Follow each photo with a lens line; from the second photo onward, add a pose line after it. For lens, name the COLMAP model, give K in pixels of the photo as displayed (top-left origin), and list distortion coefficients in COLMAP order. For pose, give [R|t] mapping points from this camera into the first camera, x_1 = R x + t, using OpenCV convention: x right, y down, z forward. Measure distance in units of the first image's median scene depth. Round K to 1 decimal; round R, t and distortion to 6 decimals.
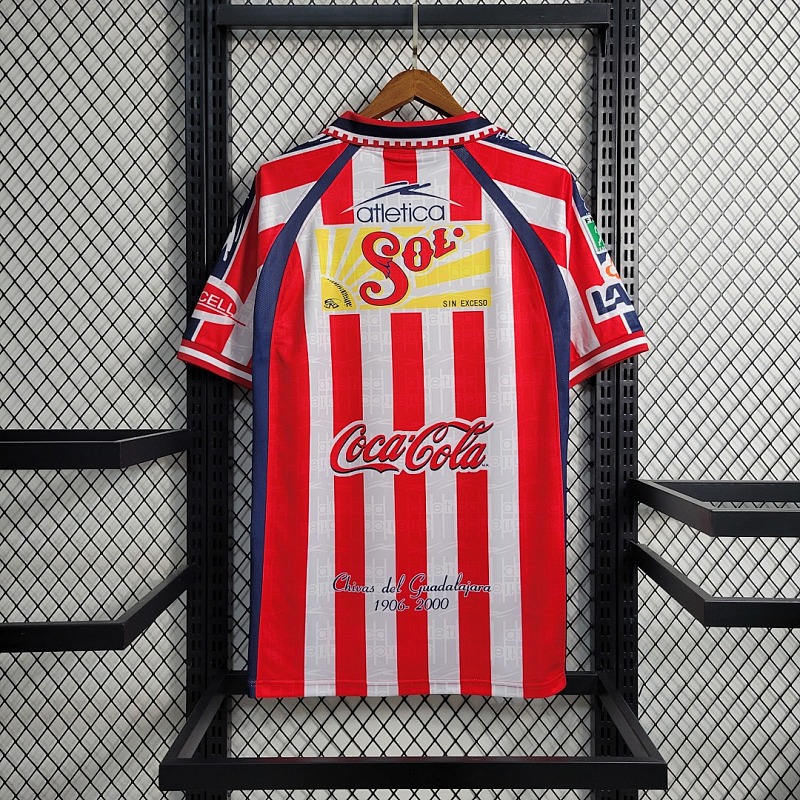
lens RADIAL K [[855.7, 0, 400.9], [0, 855.7, 435.4], [0, 0, 1]] dist [0.007309, -0.000624]
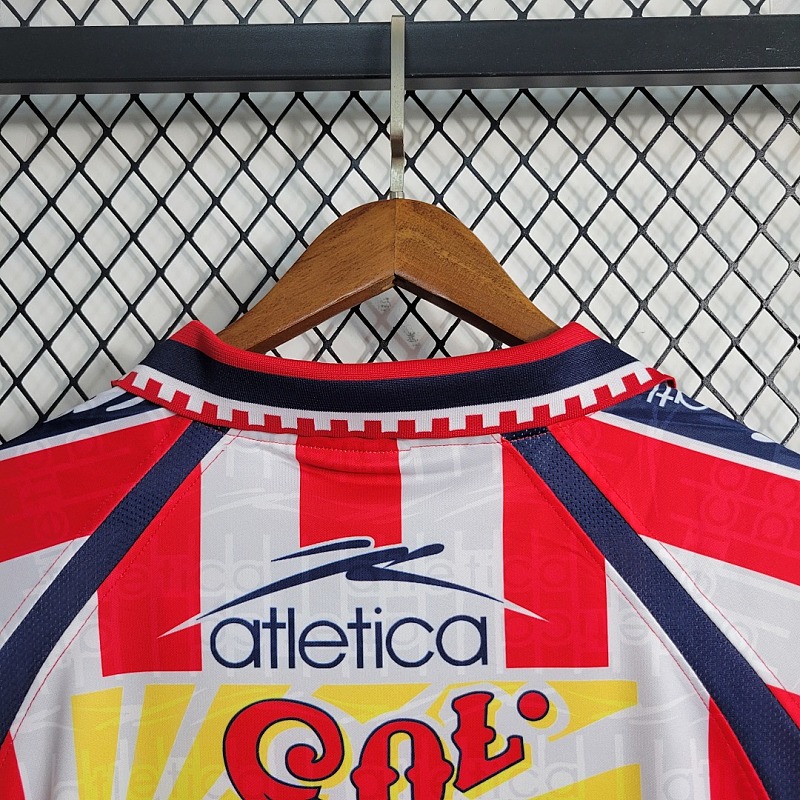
lens RADIAL K [[855.7, 0, 400.9], [0, 855.7, 435.4], [0, 0, 1]] dist [0.007309, -0.000624]
pose [[0.999640, 0.001236, -0.026800, 0.027472], [-0.004042, 0.994475, -0.104894, -0.301547], [0.026522, 0.104965, 0.994122, 0.679790]]
